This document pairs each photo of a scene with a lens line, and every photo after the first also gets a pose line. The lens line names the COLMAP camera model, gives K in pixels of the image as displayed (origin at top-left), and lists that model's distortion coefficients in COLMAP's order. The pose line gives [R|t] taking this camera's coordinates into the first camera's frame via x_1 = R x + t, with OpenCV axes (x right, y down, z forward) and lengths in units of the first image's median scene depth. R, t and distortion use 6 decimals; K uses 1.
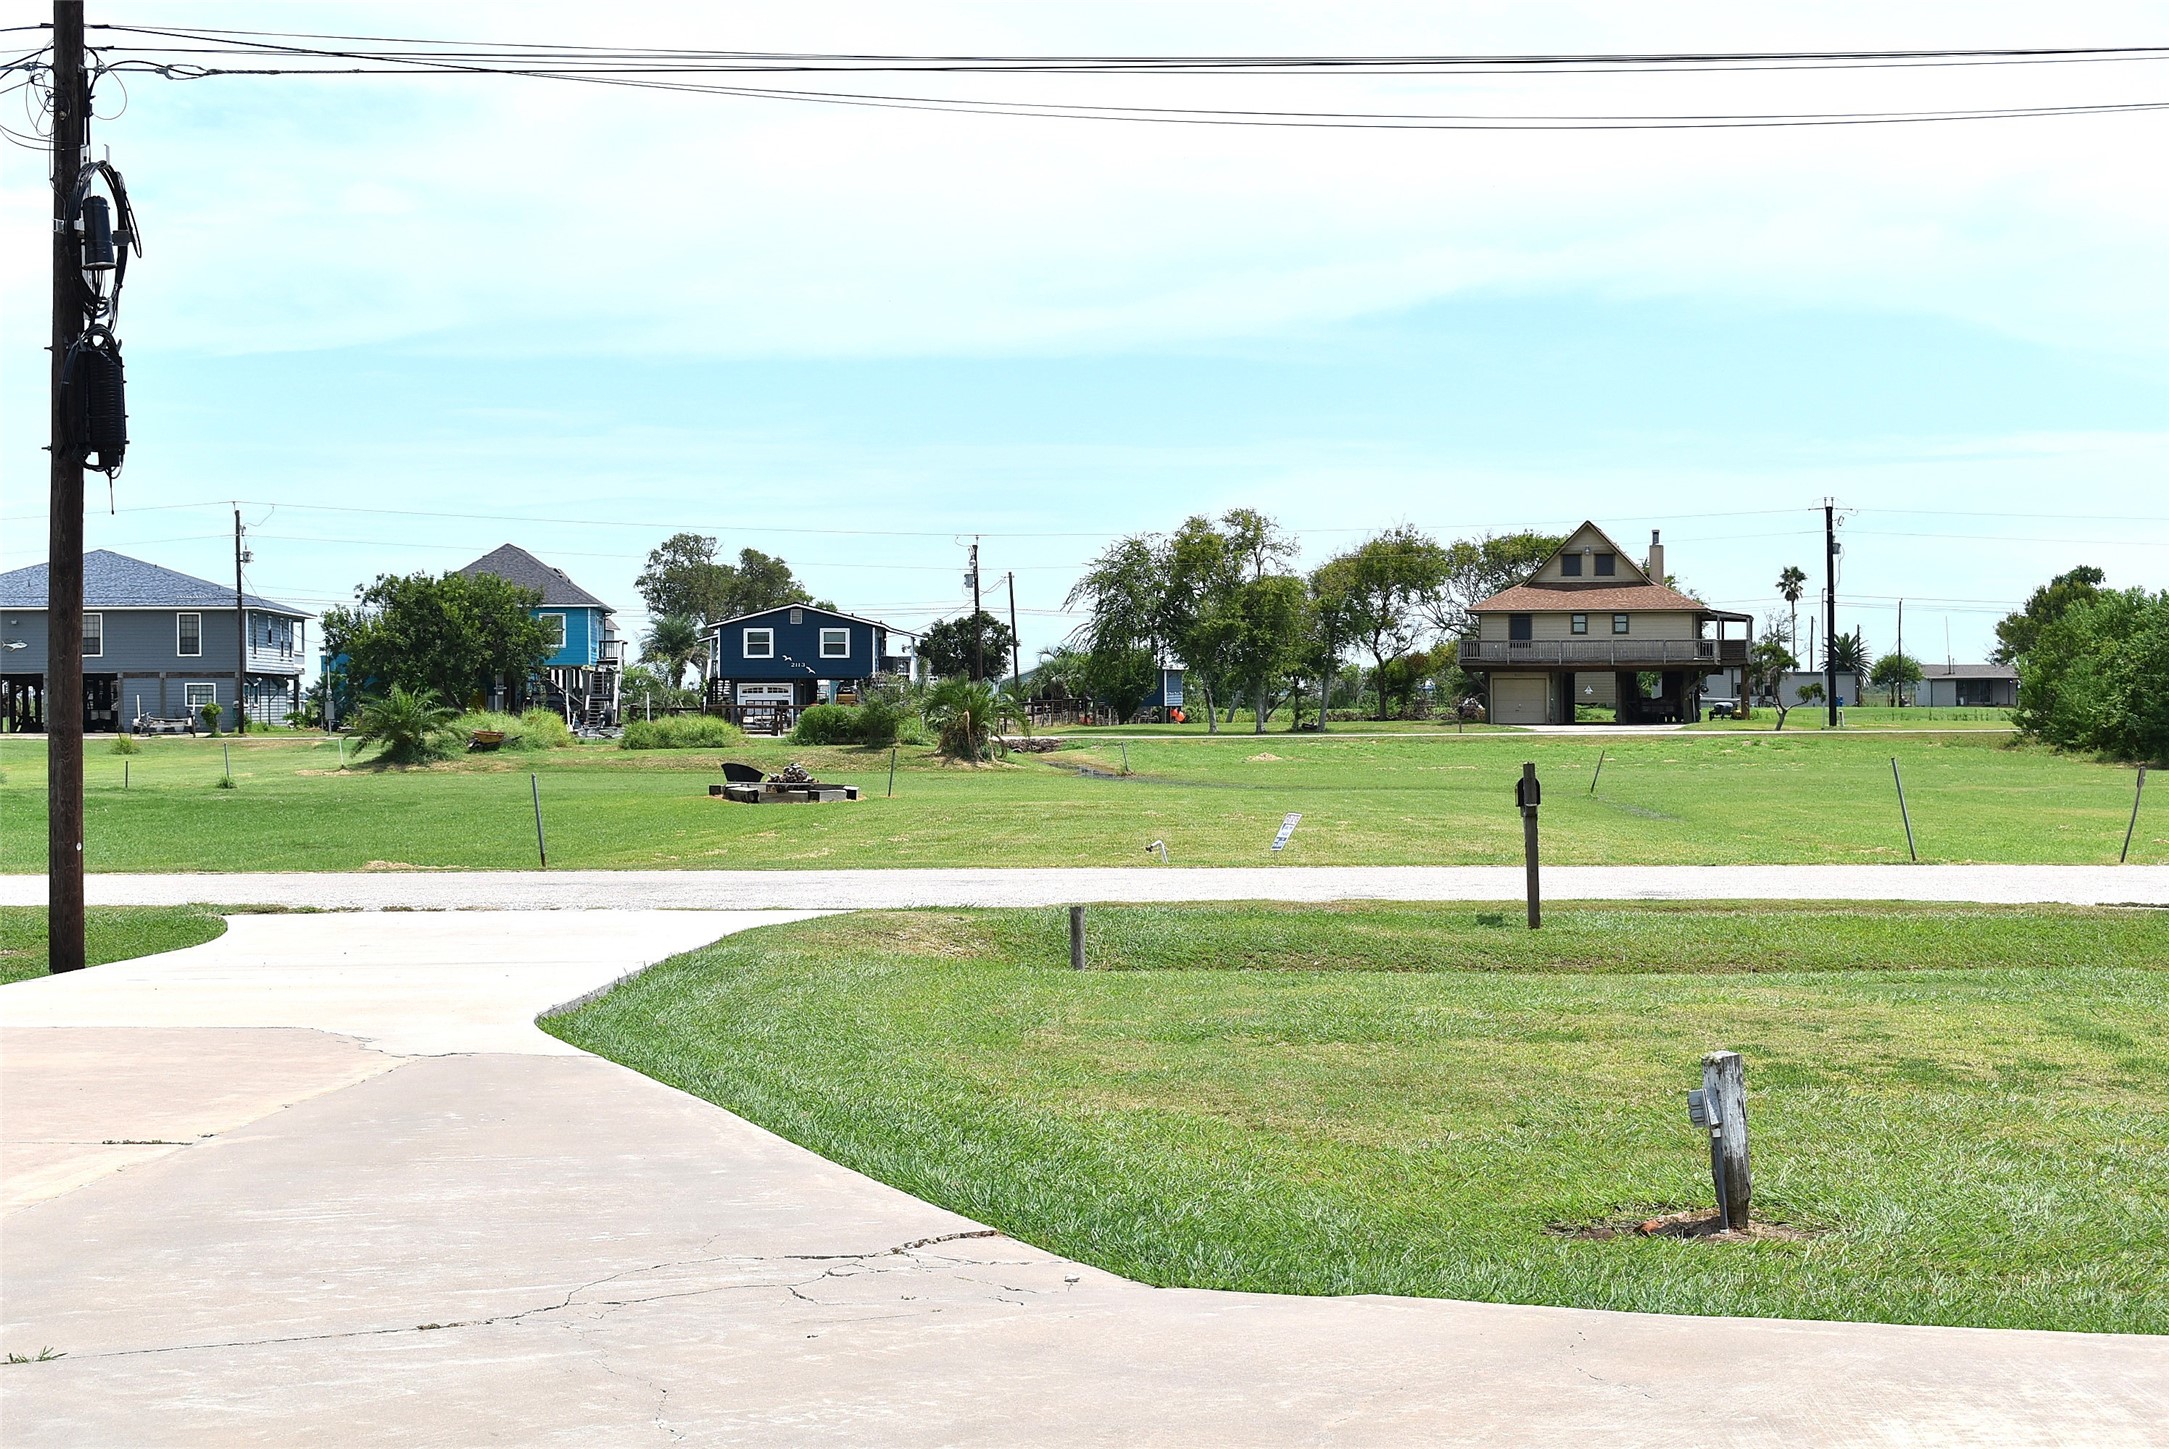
lens RADIAL K [[3776.6, 0, 1084.5], [0, 3776.6, 724.5], [0, 0, 1]] dist [0.044373, -0.280628]
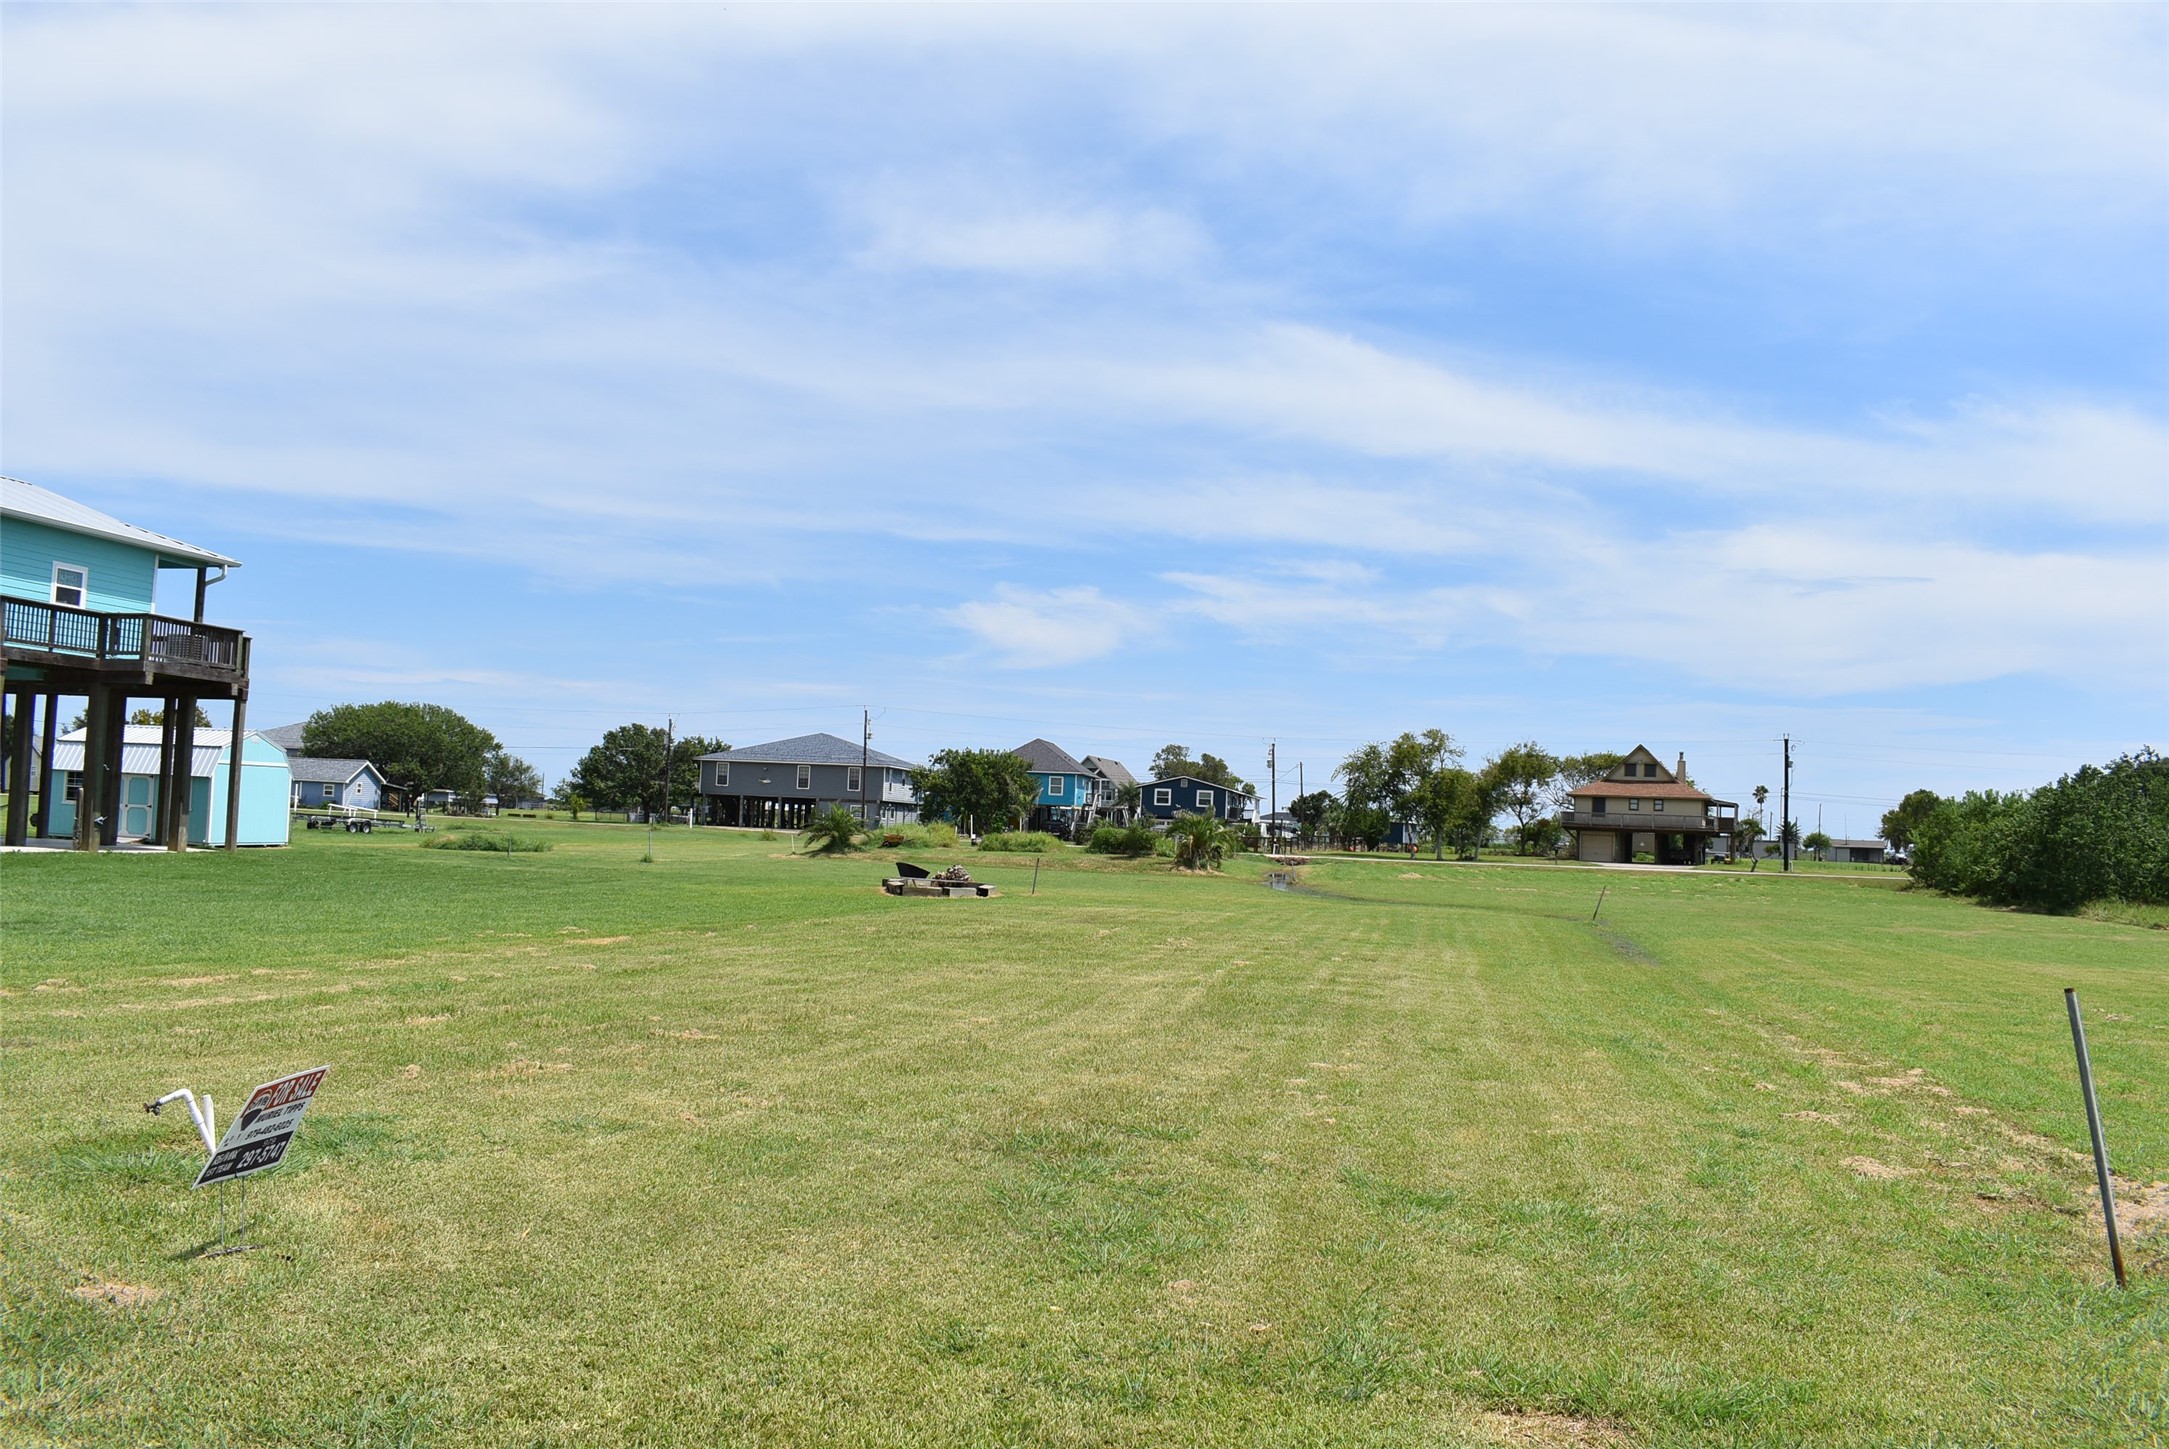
lens RADIAL K [[1706.4, 0, 1084.5], [0, 1706.4, 724.5], [0, 0, 1]] dist [-0.101418, 0.028725]
pose [[0.979811, 0.032771, -0.197220, 0.037166], [-0.046670, 0.996711, -0.066245, -0.000462], [0.194401, 0.074112, 0.978118, 0.204138]]
